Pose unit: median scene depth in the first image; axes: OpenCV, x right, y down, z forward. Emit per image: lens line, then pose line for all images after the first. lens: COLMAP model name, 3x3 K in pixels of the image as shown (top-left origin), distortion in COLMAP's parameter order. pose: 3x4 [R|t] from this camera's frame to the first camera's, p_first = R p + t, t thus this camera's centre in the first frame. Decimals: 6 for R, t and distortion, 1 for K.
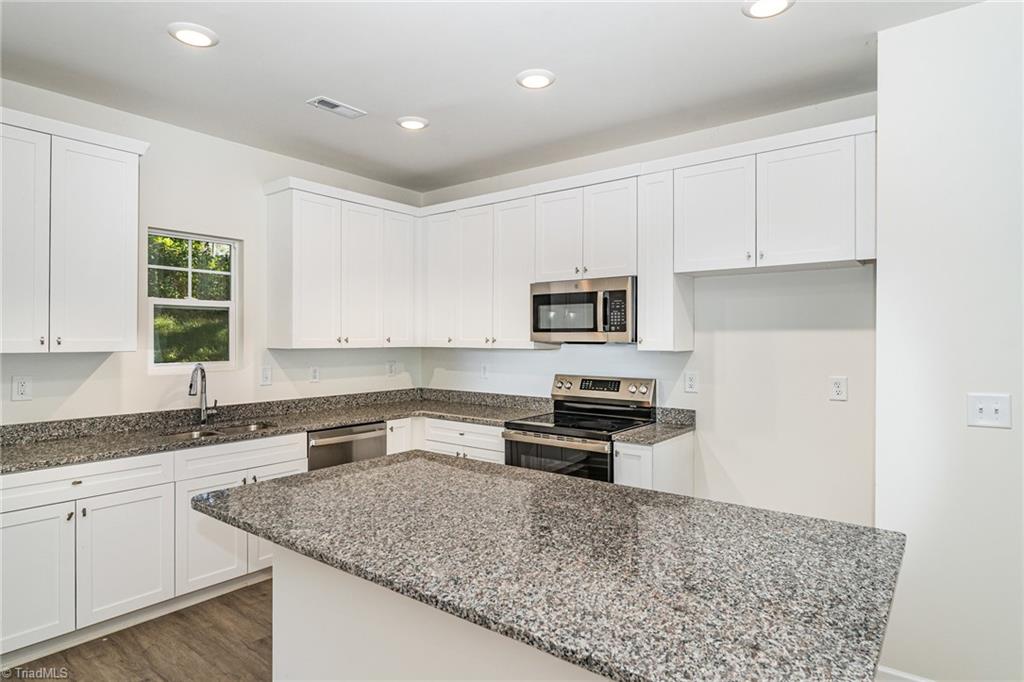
lens RADIAL K [[563.6, 0, 511.5], [0, 563.6, 338.1], [0, 0, 1]] dist [-0.021097, -0.001095]
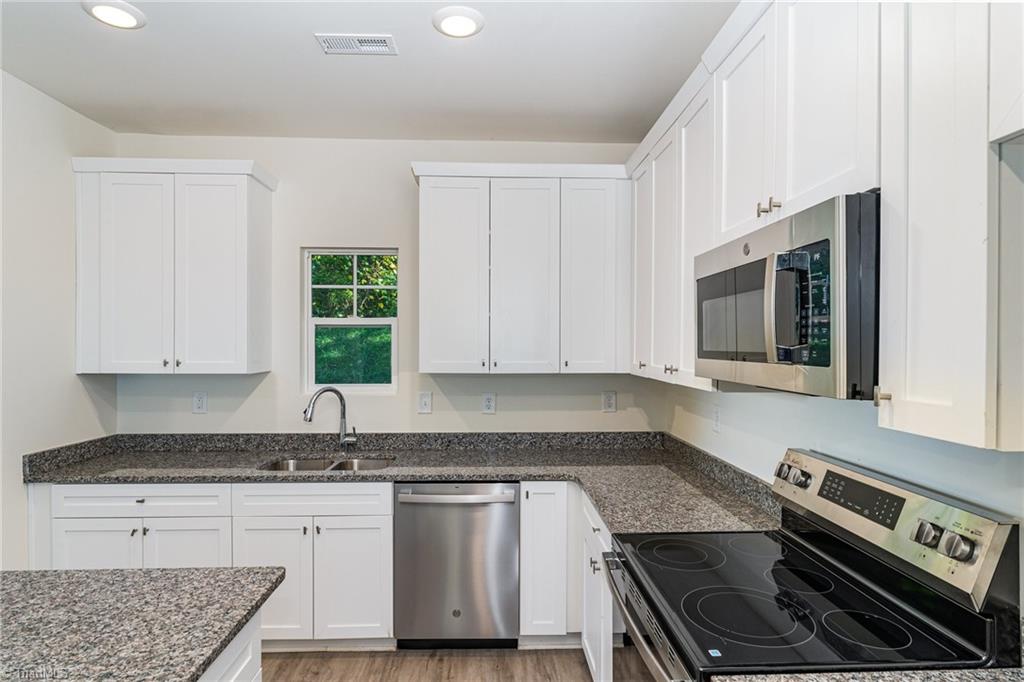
lens RADIAL K [[541.1, 0, 510.1], [0, 541.1, 346.8], [0, 0, 1]] dist [0.007742, -0.000072]
pose [[0.638215, 0.001704, -0.769856, 0.310802], [-0.000619, 0.999998, 0.001701, -0.021710], [0.769858, -0.000609, 0.638215, 0.619799]]
